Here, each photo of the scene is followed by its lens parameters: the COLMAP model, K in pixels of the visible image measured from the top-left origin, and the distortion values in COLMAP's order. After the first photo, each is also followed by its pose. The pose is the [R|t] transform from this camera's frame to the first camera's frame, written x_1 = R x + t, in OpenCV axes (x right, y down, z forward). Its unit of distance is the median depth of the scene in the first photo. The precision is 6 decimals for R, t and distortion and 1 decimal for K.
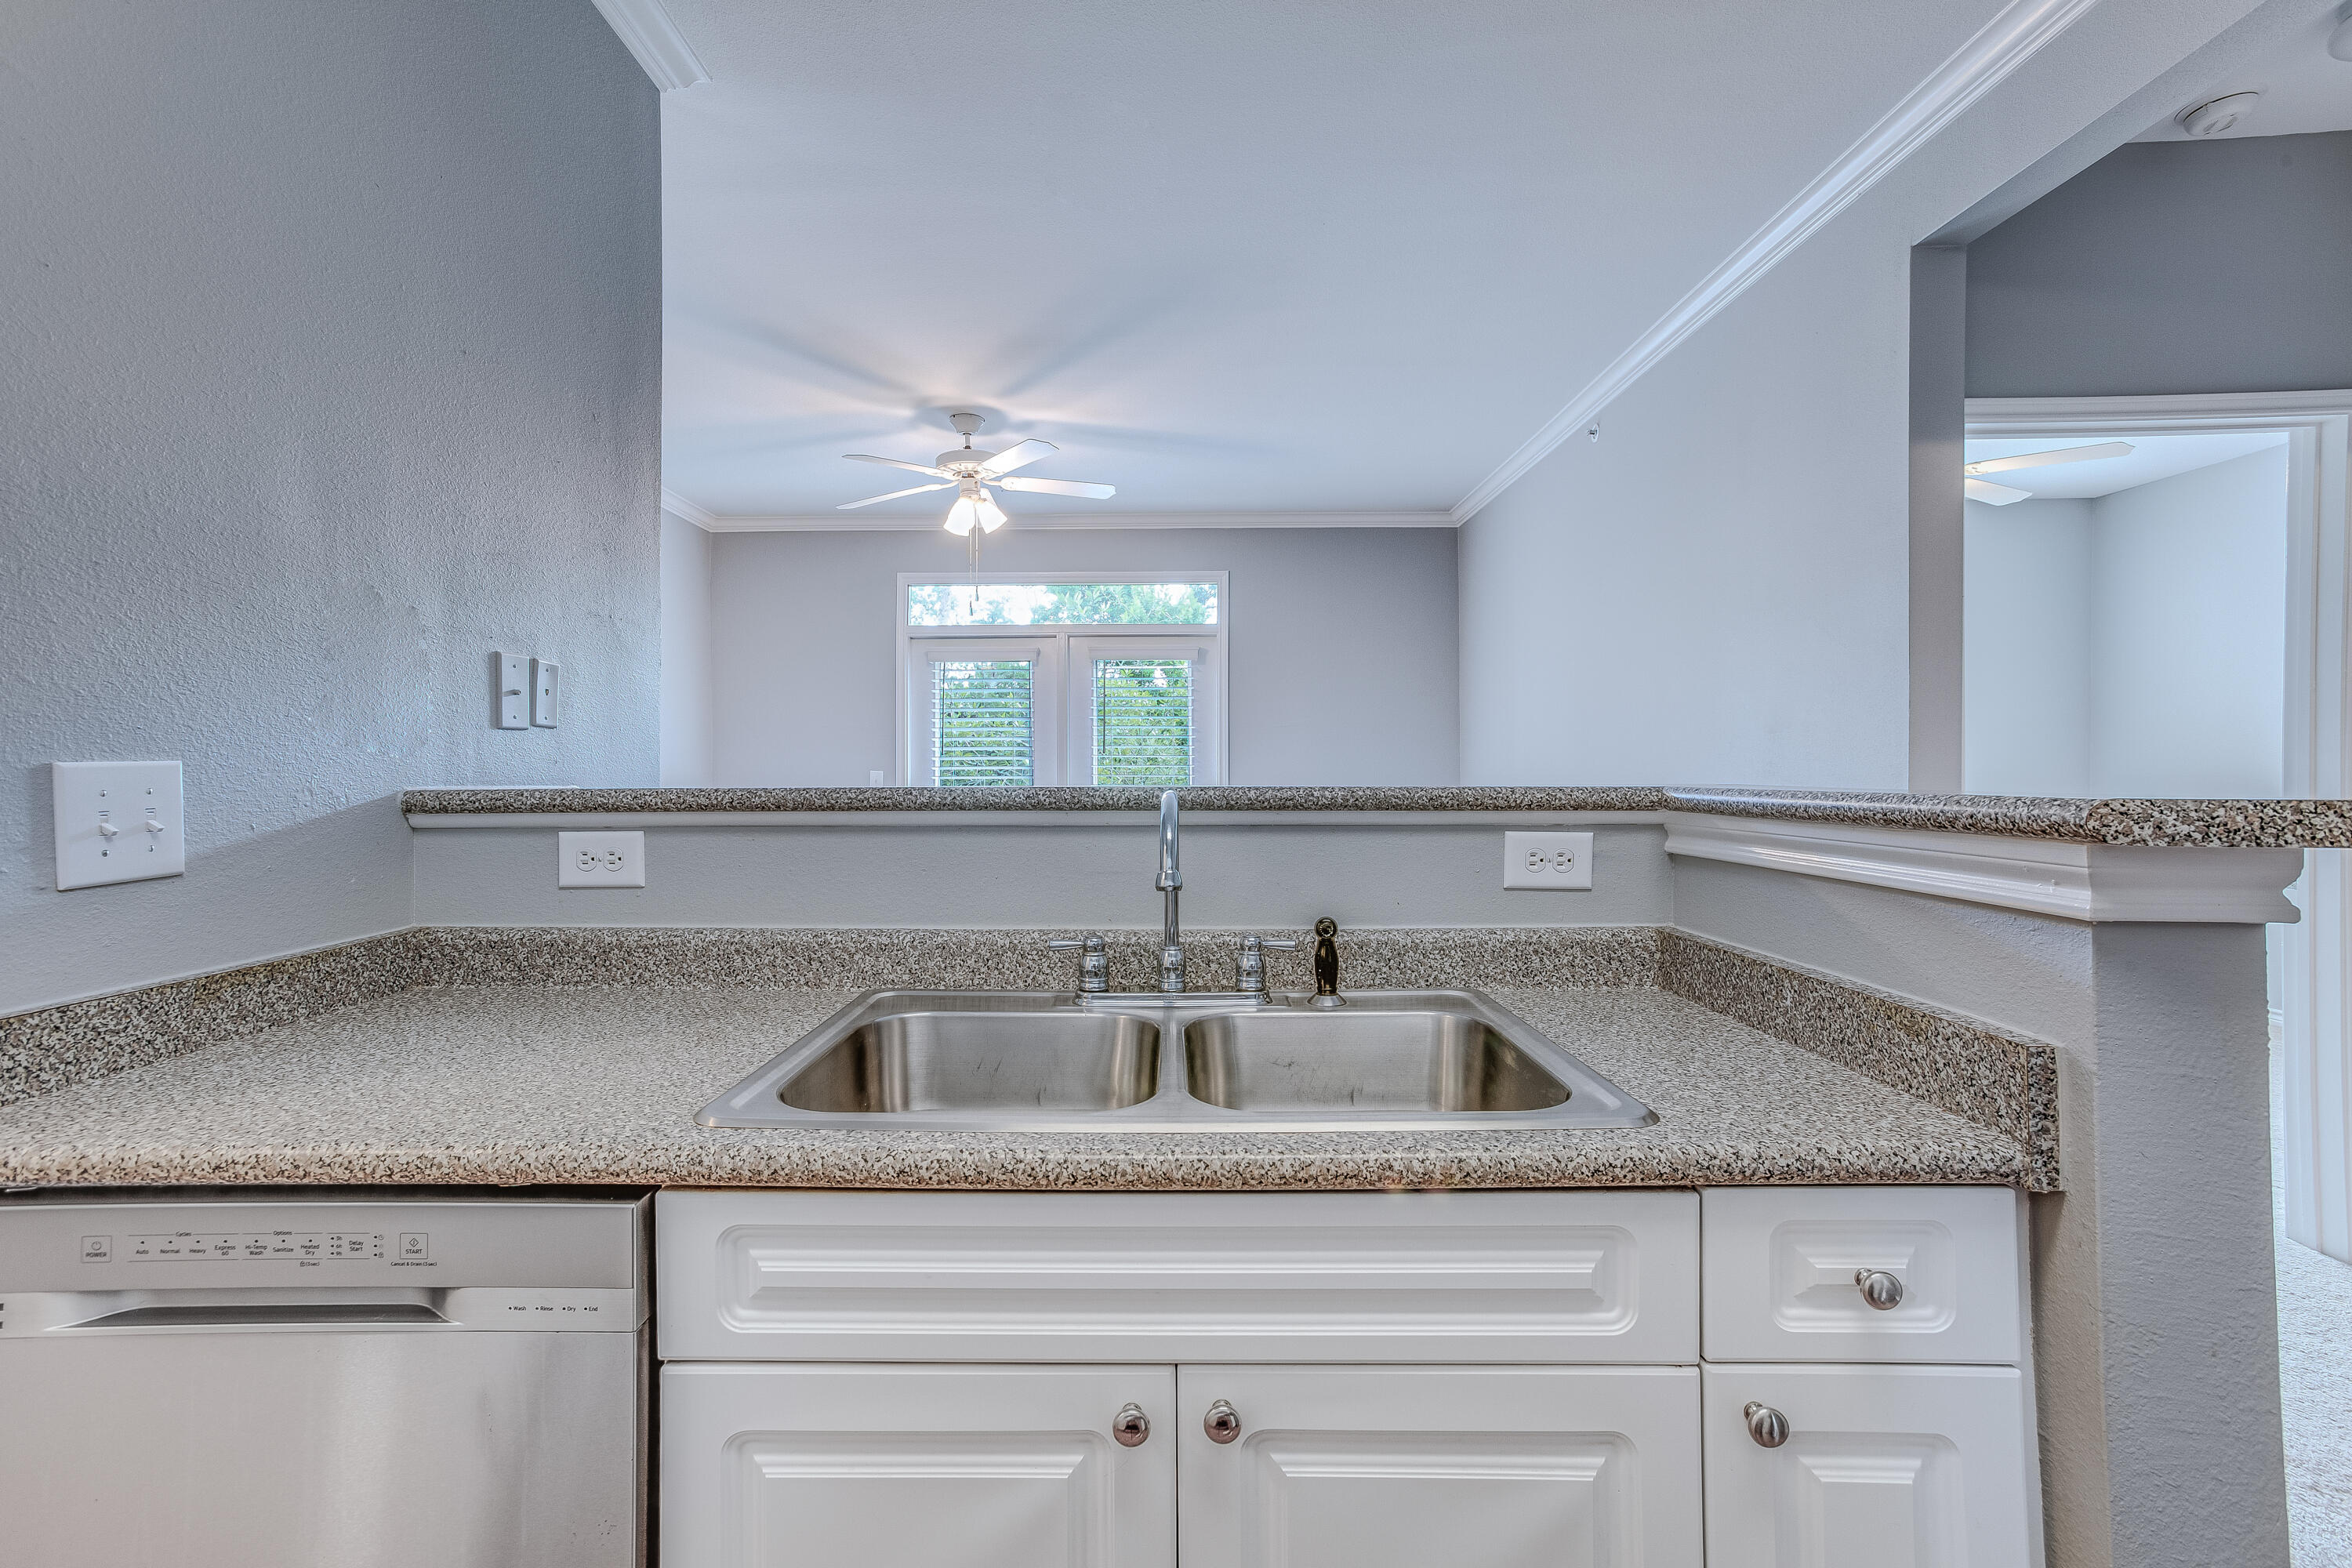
lens RADIAL K [[1050.9, 0, 1172.0], [0, 1050.9, 768.7], [0, 0, 1]] dist [-0.051079, 0.022924]
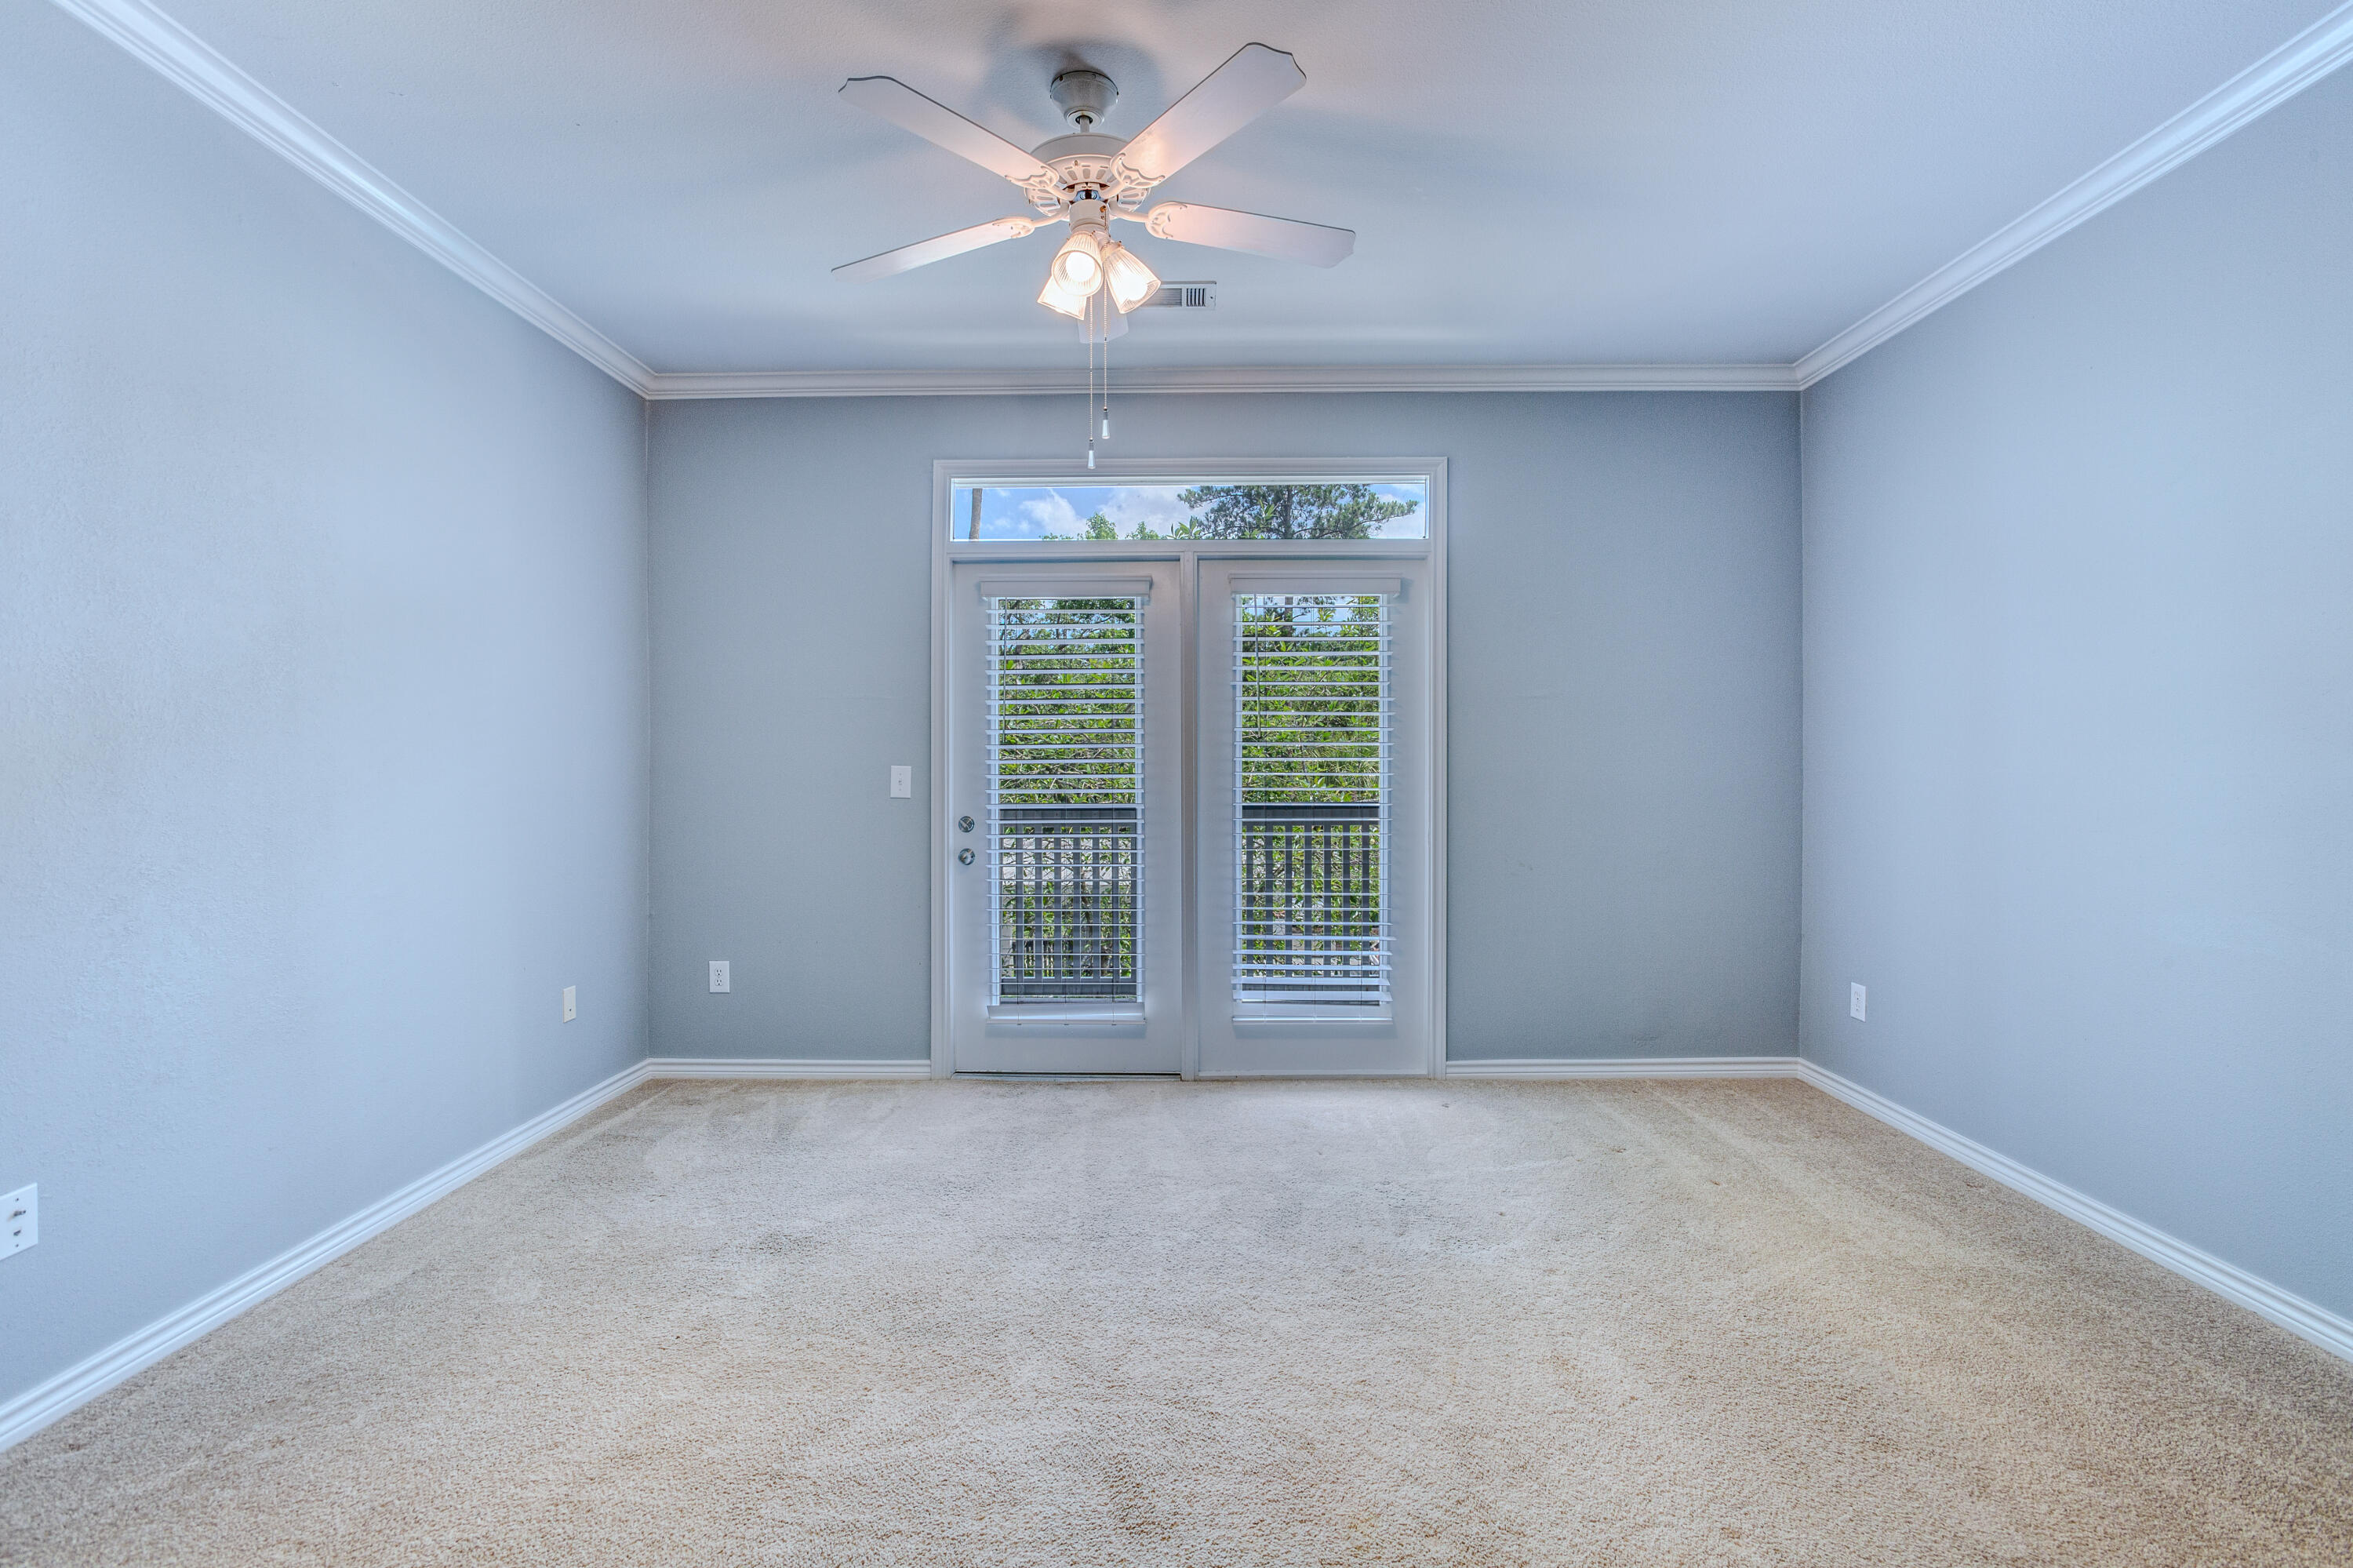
lens RADIAL K [[1051.3, 0, 1172.5], [0, 1051.3, 768.7], [0, 0, 1]] dist [-0.051079, 0.022924]
pose [[0.999975, 0.001242, -0.006961, -0.142762], [-0.001259, 0.999996, -0.002406, 0.005861], [0.006958, 0.002415, 0.999973, 0.466925]]
